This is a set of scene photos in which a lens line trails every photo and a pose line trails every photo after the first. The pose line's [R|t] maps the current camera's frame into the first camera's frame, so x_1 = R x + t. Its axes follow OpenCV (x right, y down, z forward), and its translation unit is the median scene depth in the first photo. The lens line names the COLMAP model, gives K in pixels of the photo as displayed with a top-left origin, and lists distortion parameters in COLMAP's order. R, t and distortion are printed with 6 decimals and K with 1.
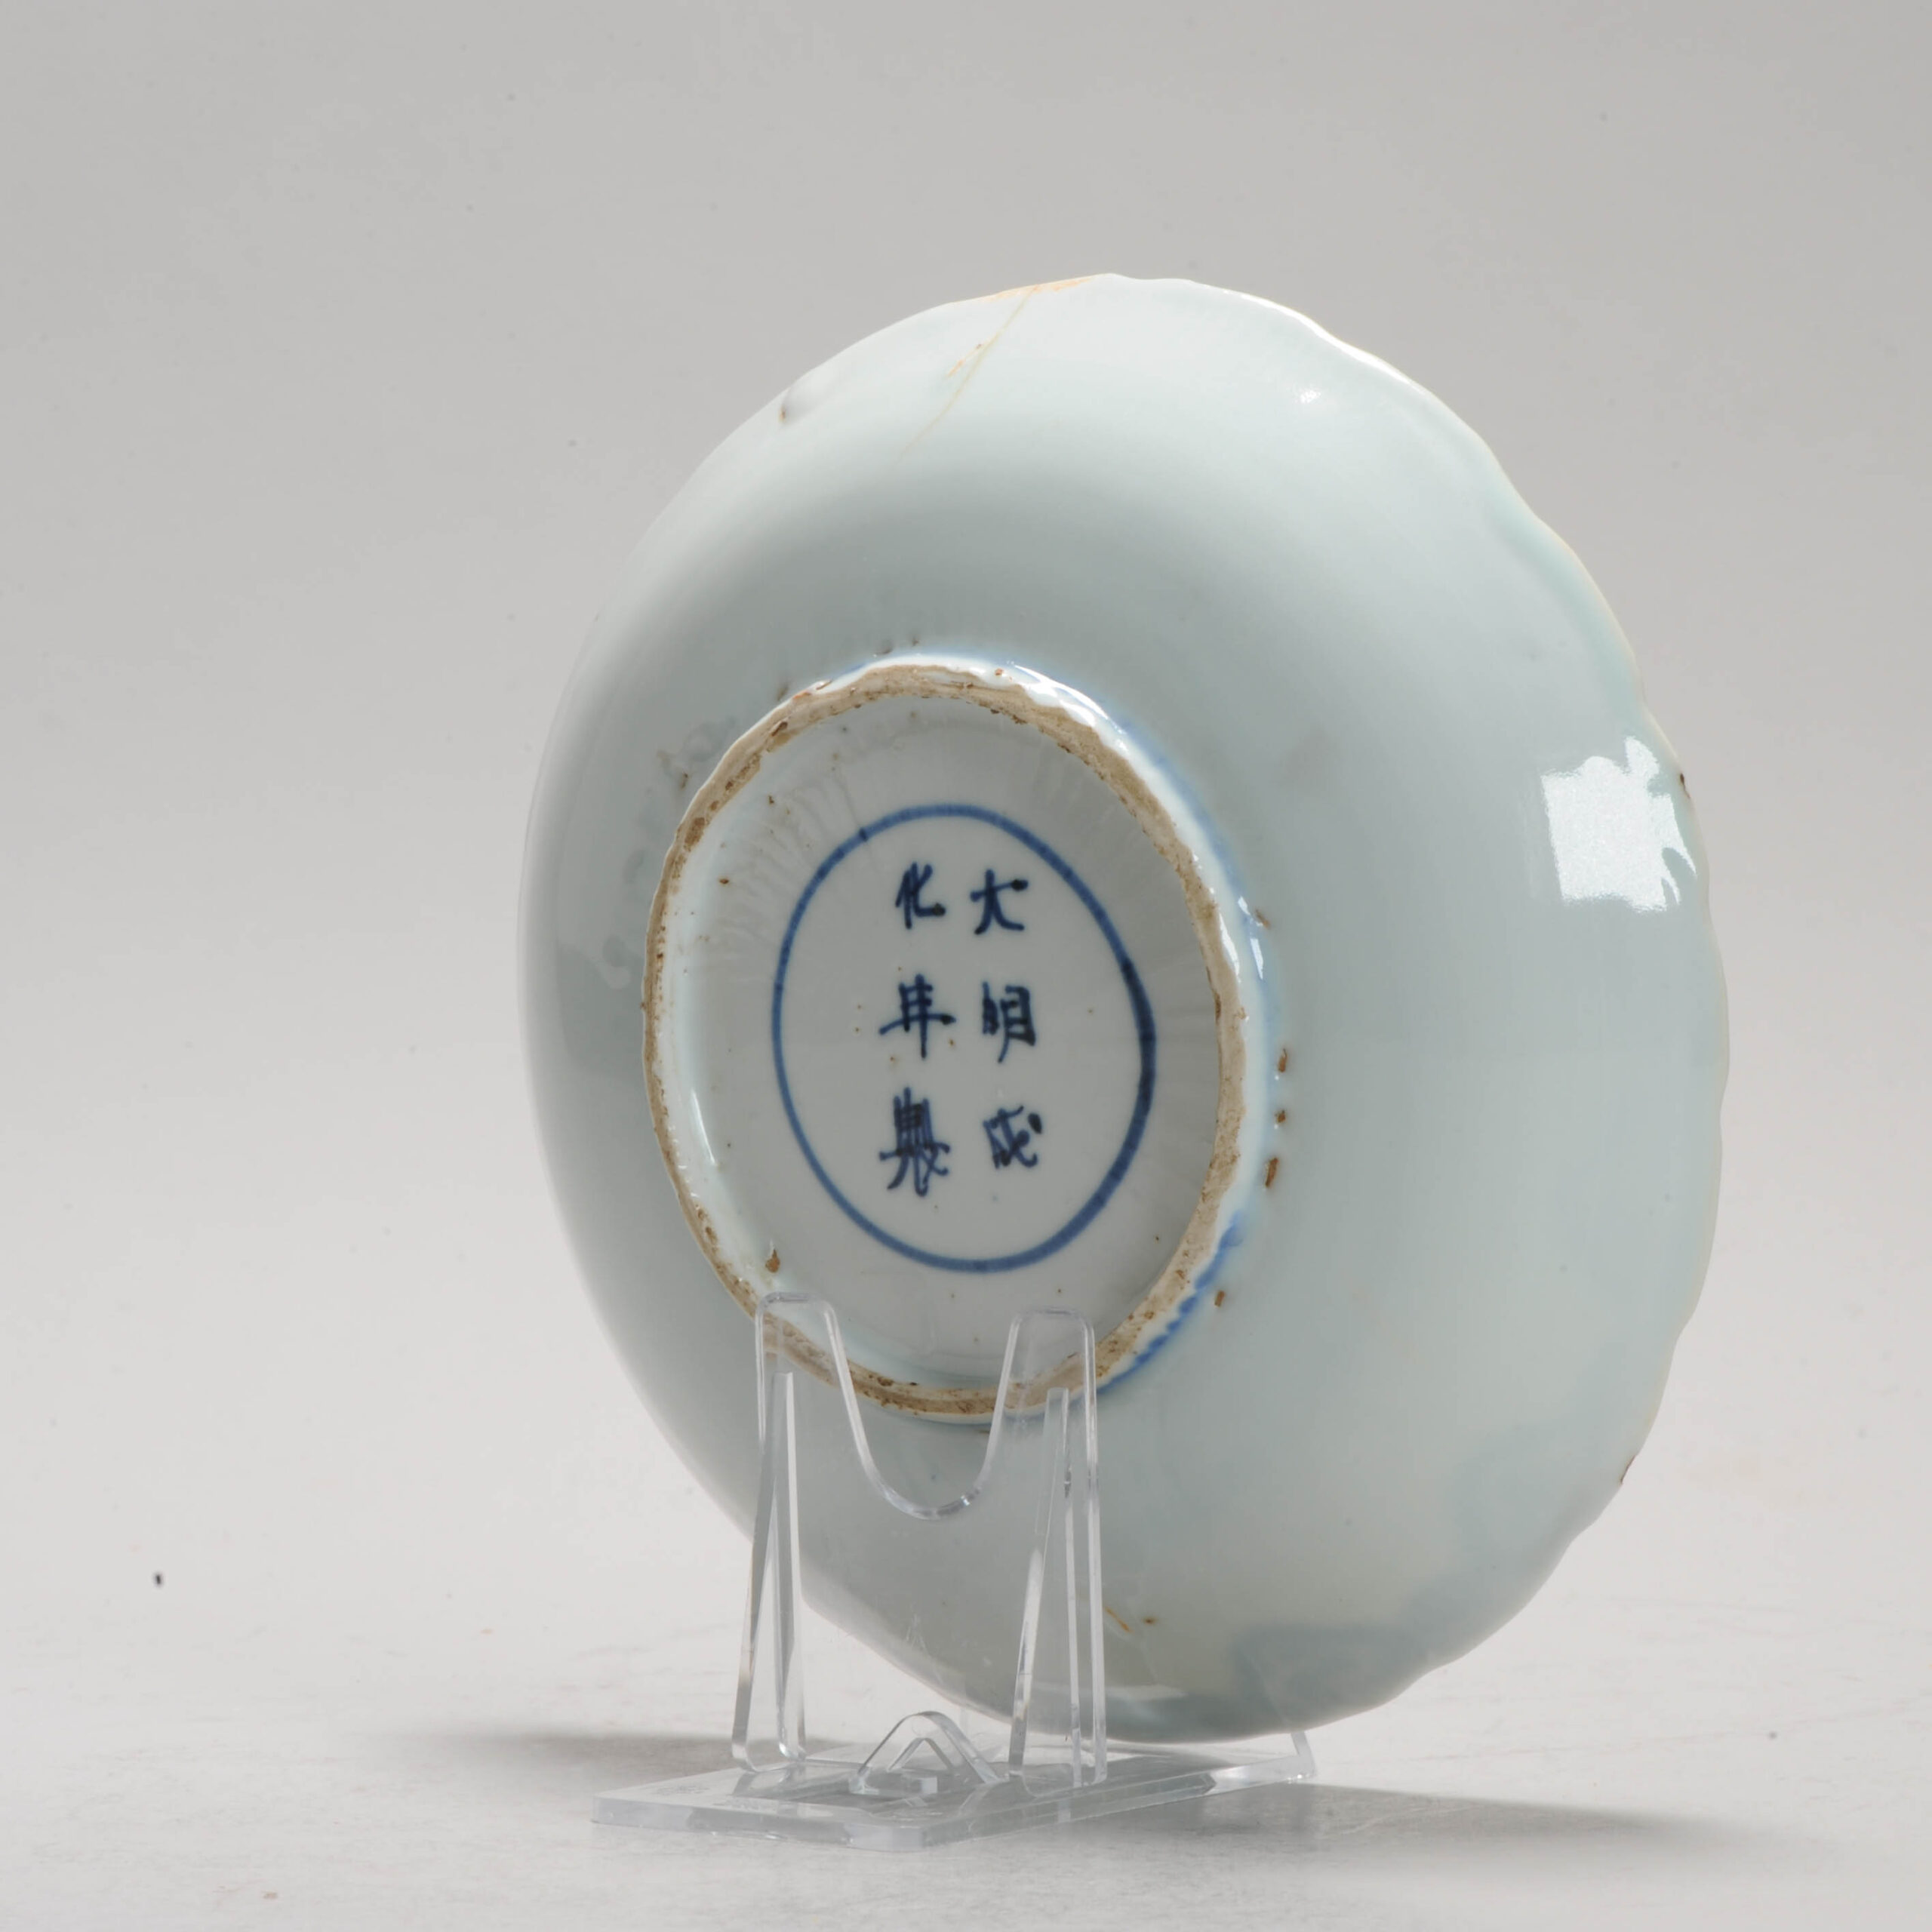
lens RADIAL K [[9338.2, 0, 966.1], [0, 9338.2, 966.9], [0, 0, 1]] dist [-0.443139, 0.000000]
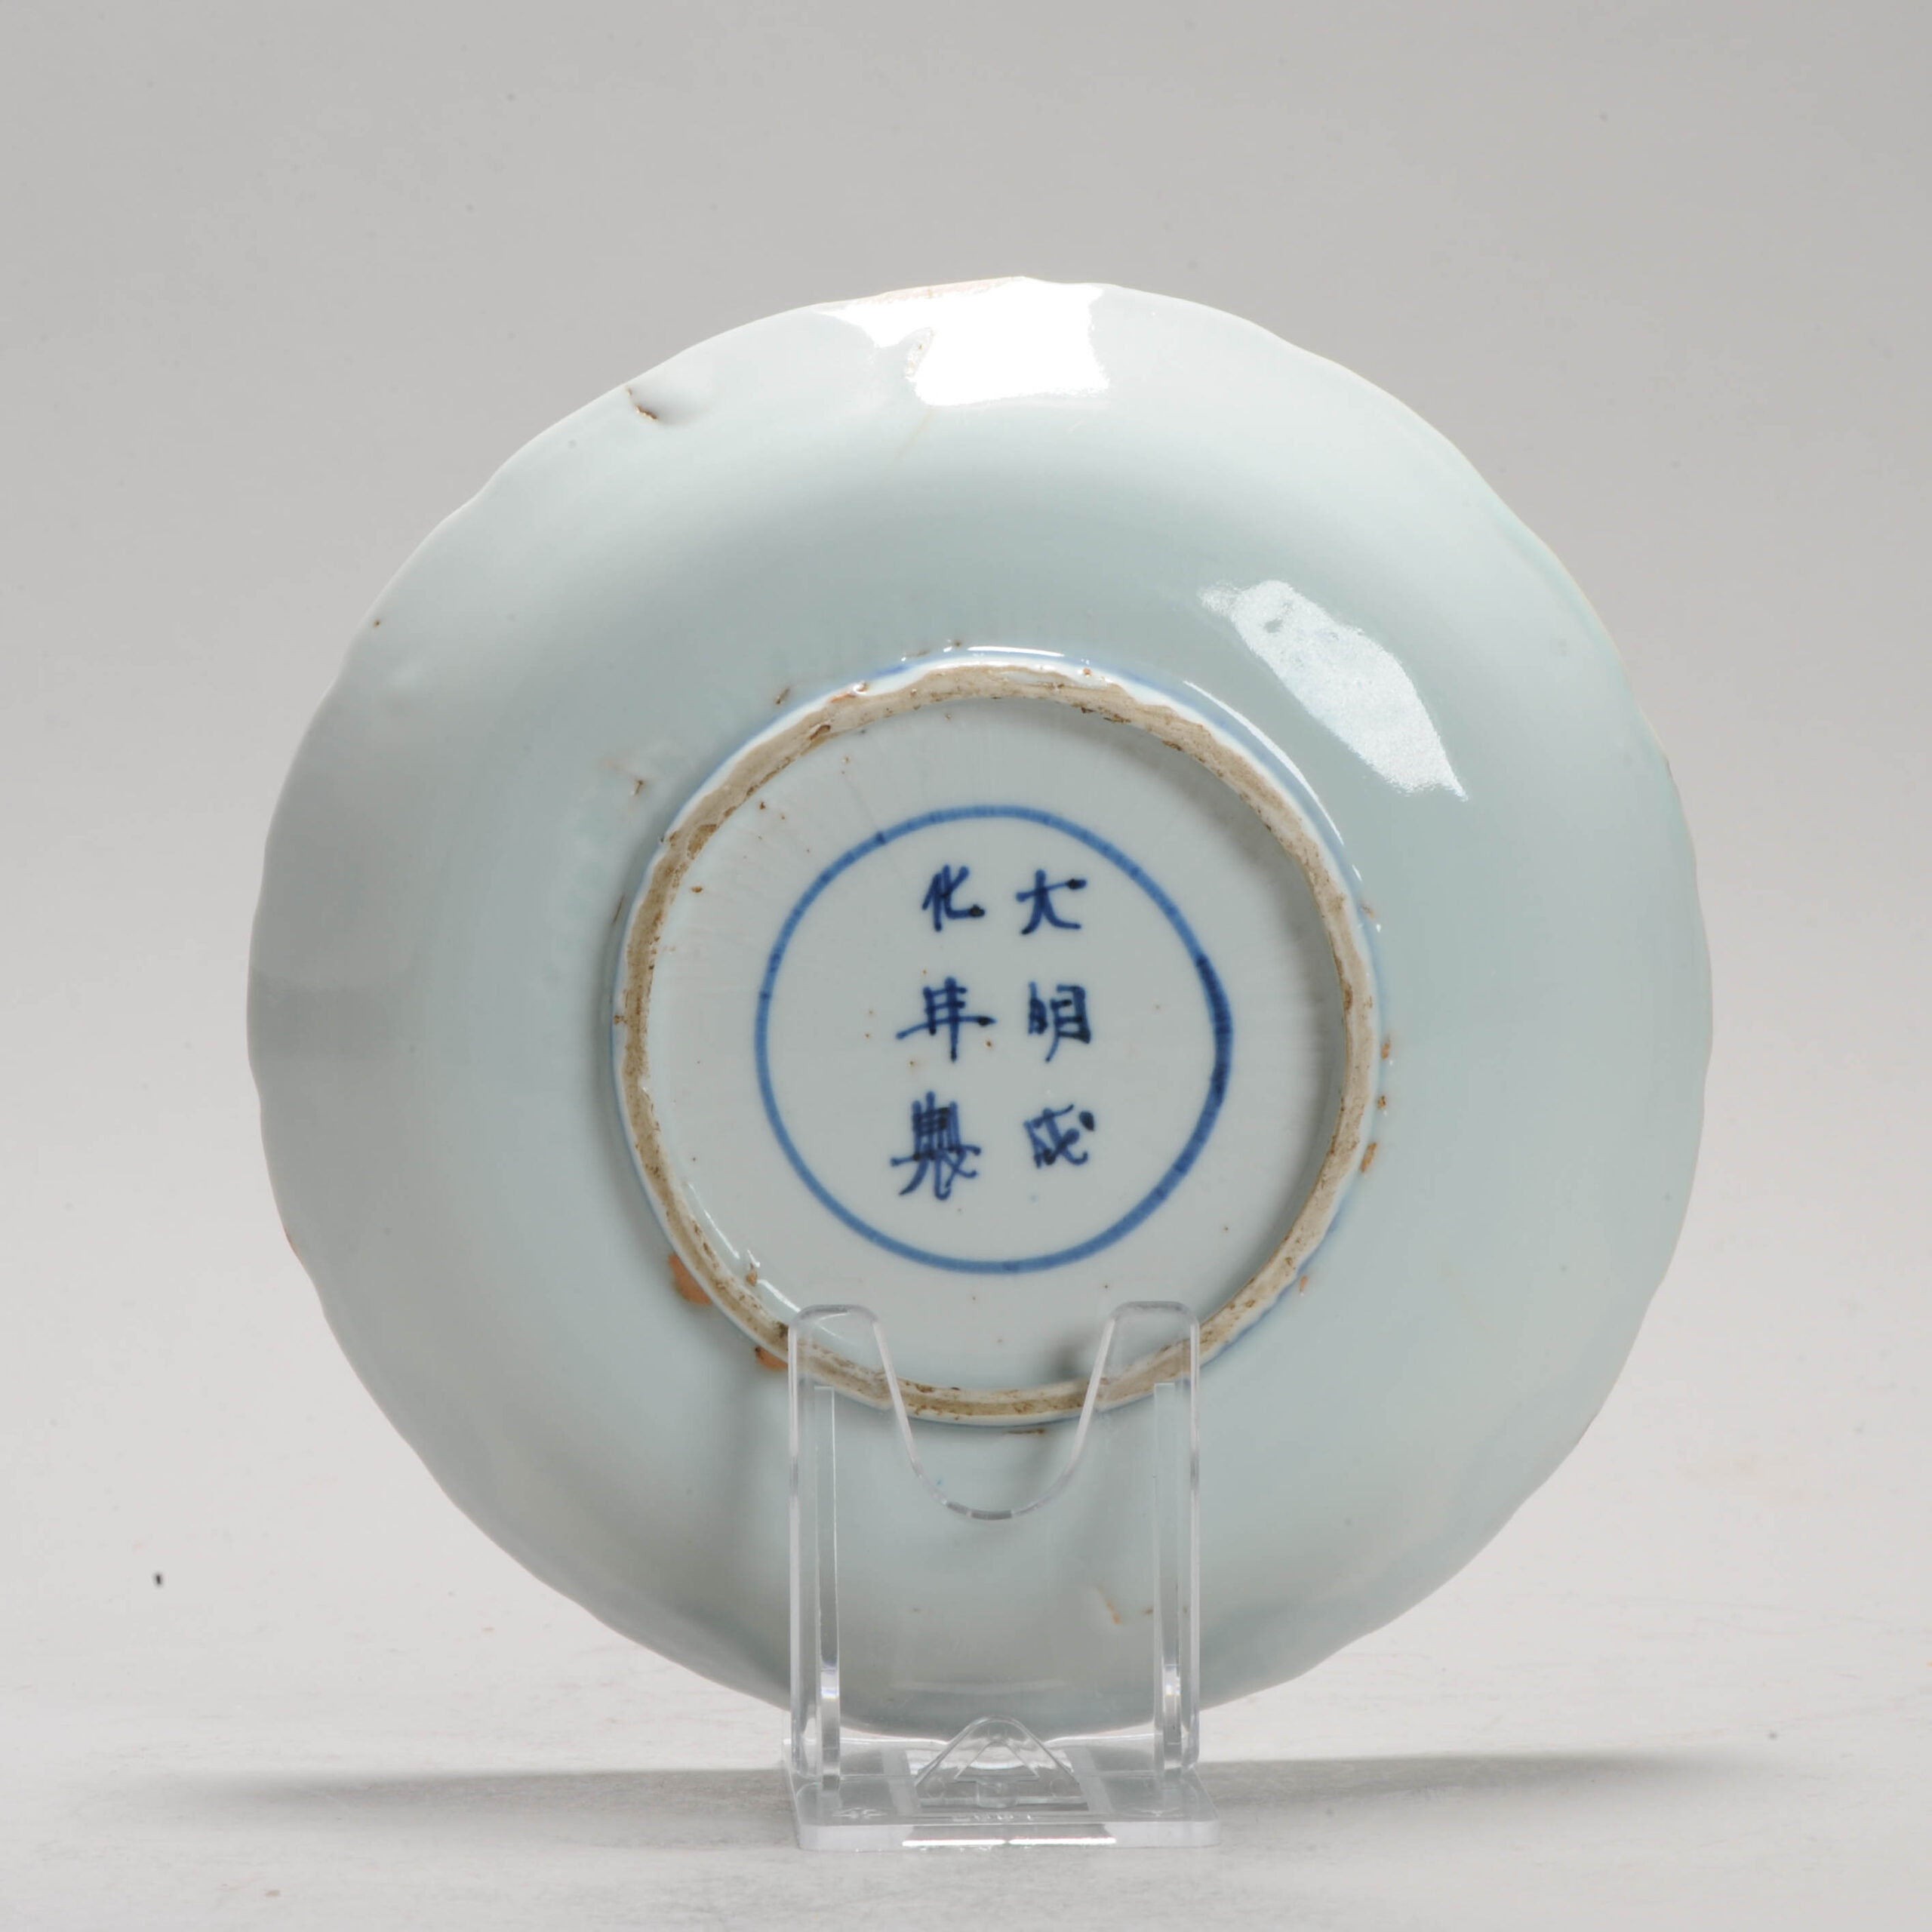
lens RADIAL K [[9338.2, 0, 966.0], [0, 9338.2, 964.7], [0, 0, 1]] dist [-0.443139, 0.000000]
pose [[0.763793, -0.023763, 0.645024, -0.649257], [0.029533, 0.999562, 0.001853, -0.002312], [-0.644786, 0.017634, 0.764160, 0.239025]]
